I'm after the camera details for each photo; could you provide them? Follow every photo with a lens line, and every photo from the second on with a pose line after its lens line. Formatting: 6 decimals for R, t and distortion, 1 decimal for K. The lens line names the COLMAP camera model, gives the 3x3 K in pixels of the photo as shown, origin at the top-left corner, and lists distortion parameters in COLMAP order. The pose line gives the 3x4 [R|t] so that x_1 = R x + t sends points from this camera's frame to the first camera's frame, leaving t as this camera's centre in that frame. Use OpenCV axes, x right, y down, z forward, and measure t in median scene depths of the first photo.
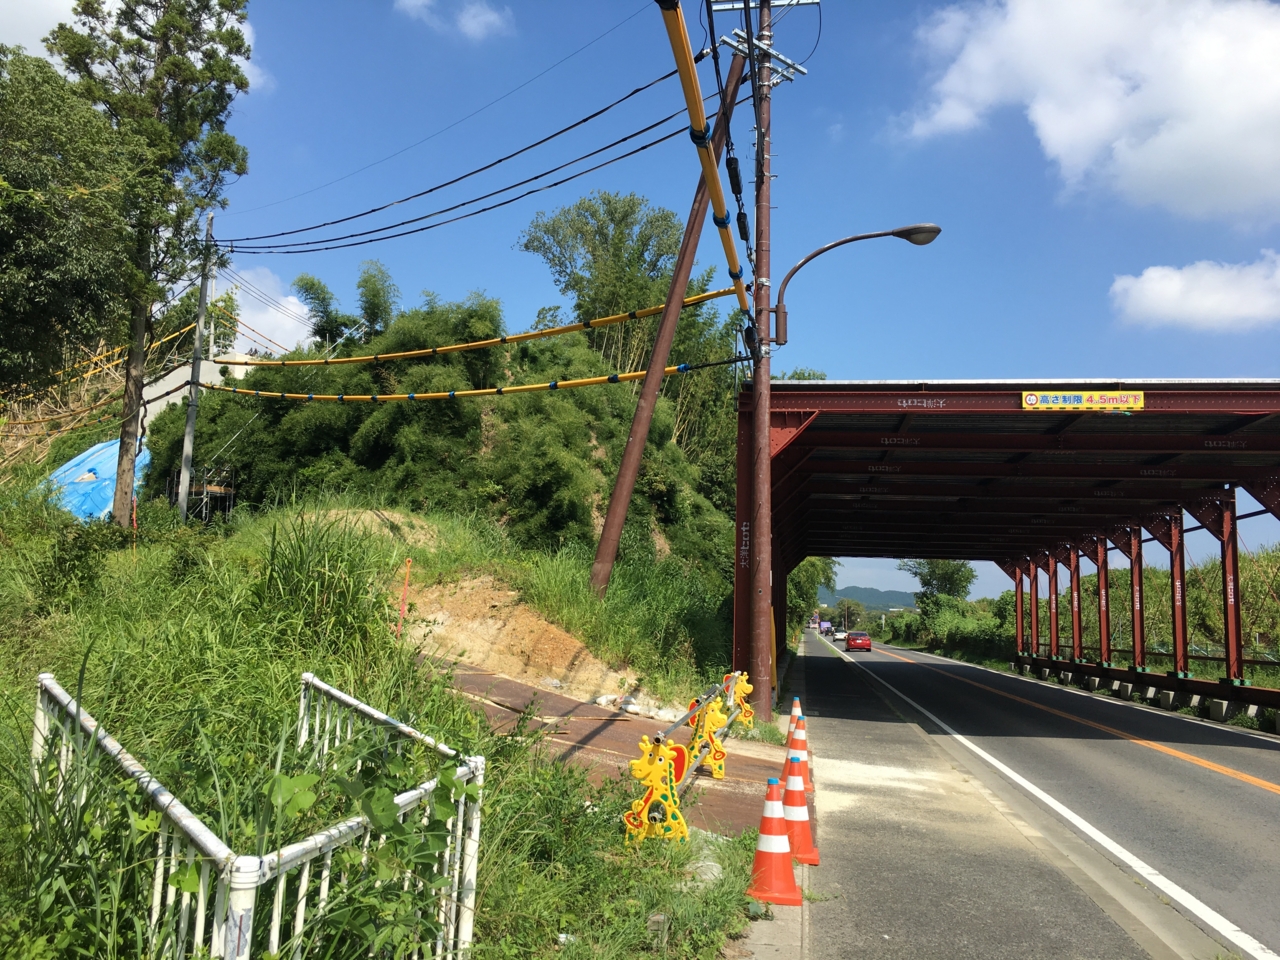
lens RADIAL K [[1067.3, 0, 640.0], [0, 1067.3, 480.0], [0, 0, 1]] dist [0.077175, -0.096847]
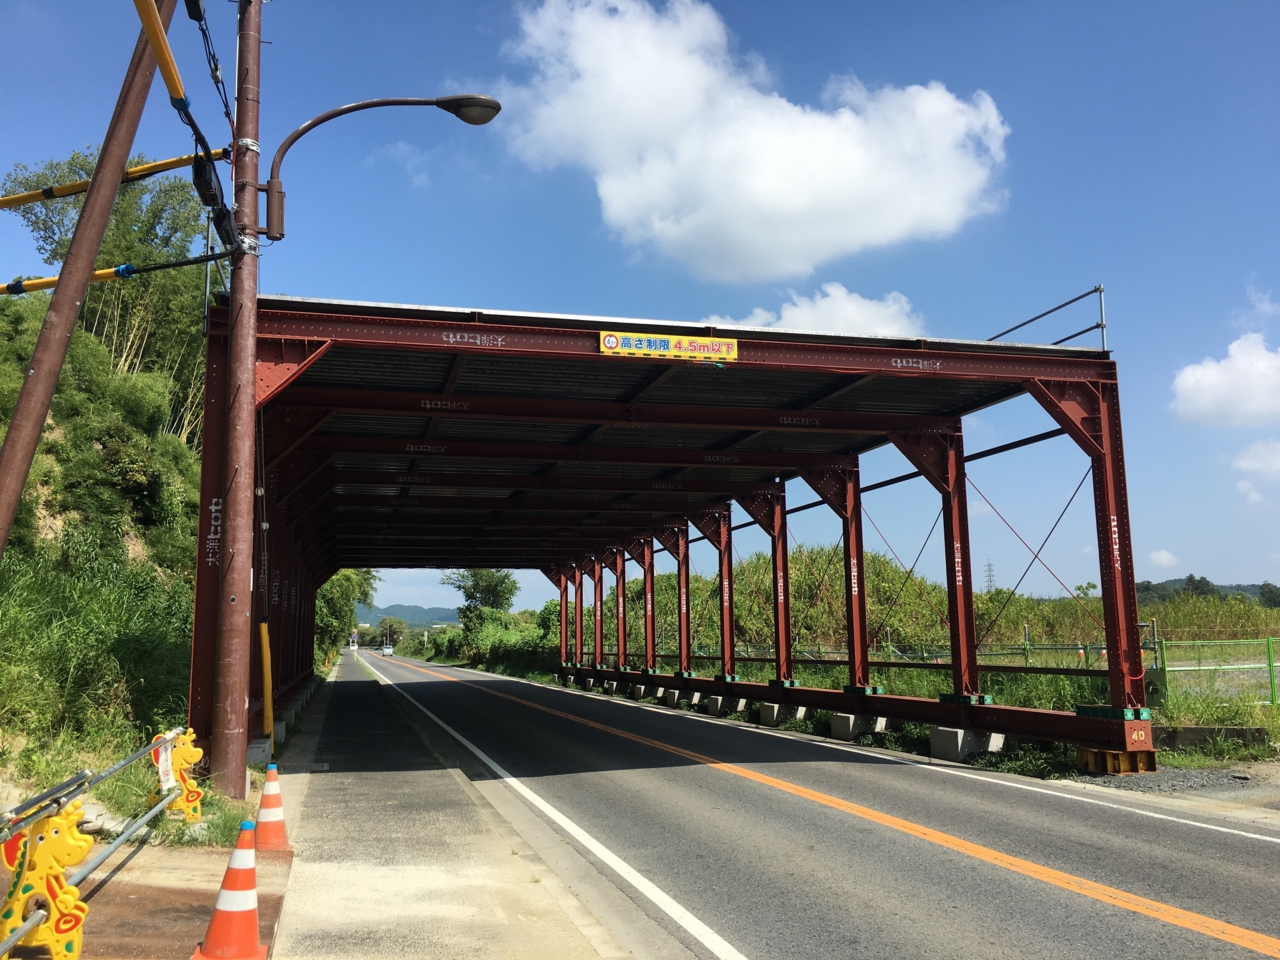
lens RADIAL K [[1067.3, 0, 640.0], [0, 1067.3, 480.0], [0, 0, 1]] dist [0.077175, -0.096847]
pose [[0.913846, 0.017040, 0.405703, 0.035205], [-0.010405, 0.999774, -0.018556, 0.019808], [-0.405927, 0.012736, 0.913817, 0.142431]]
